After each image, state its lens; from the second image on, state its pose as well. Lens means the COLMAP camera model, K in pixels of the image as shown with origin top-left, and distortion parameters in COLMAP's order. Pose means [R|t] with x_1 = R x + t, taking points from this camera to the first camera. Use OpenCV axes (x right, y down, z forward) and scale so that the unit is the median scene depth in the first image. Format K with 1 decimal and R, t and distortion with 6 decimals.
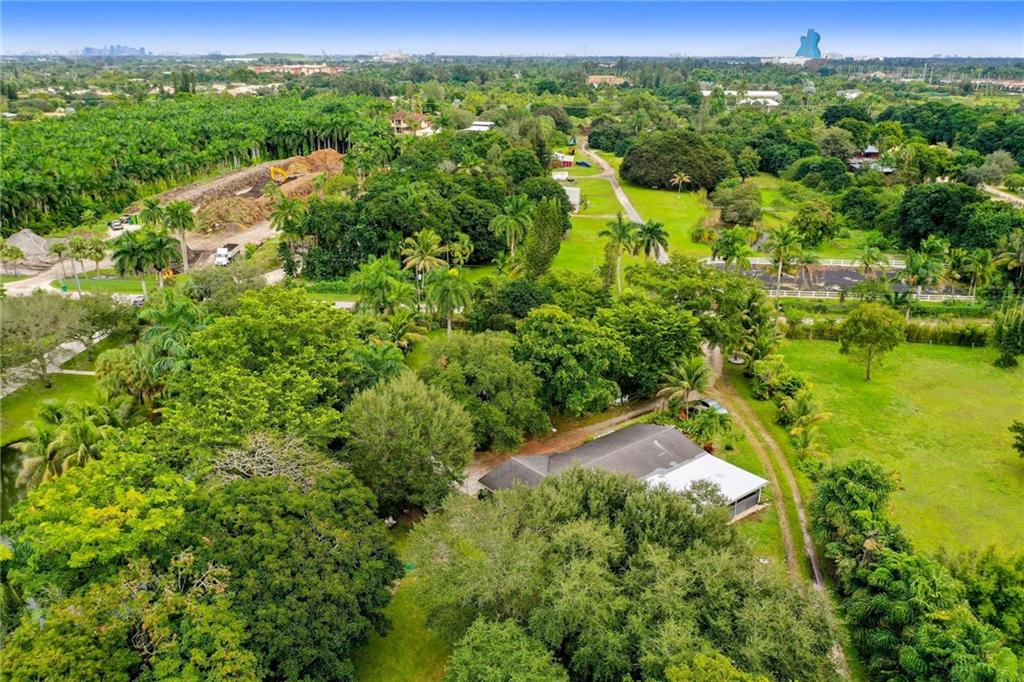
lens RADIAL K [[821.4, 0, 512.0], [0, 821.4, 341.0], [0, 0, 1]] dist [-0.001820, -0.002244]
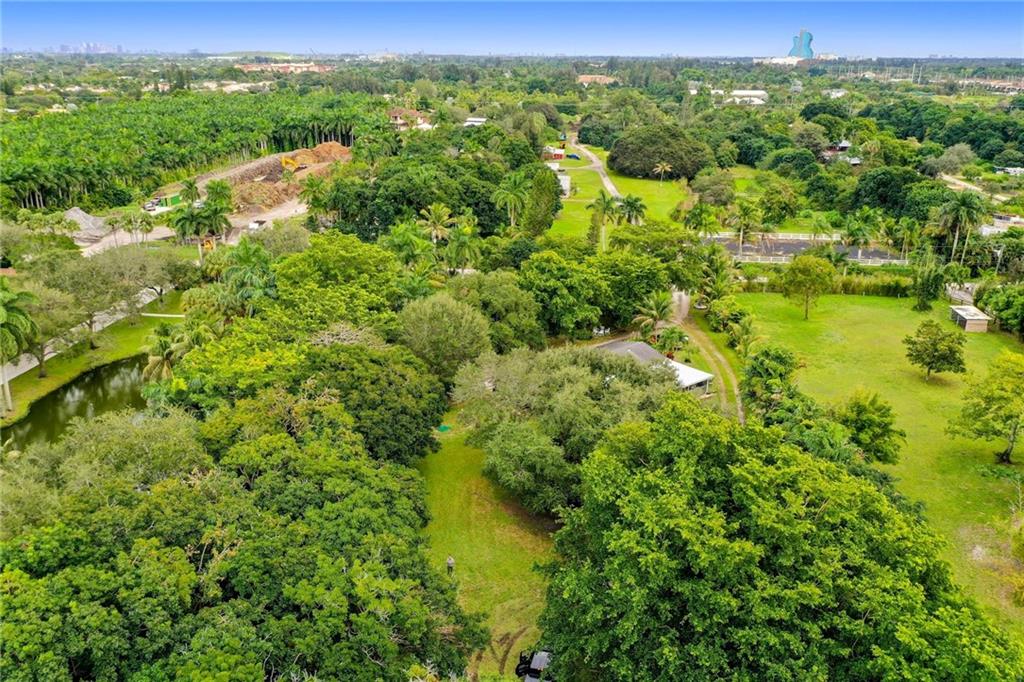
lens RADIAL K [[838.0, 0, 512.0], [0, 838.0, 341.0], [0, 0, 1]] dist [0.001238, 0.005684]
pose [[0.999915, -0.001200, 0.013017, -0.009938], [0.001274, 0.999983, -0.005689, 0.041916], [-0.013009, 0.005705, 0.999899, -0.116963]]
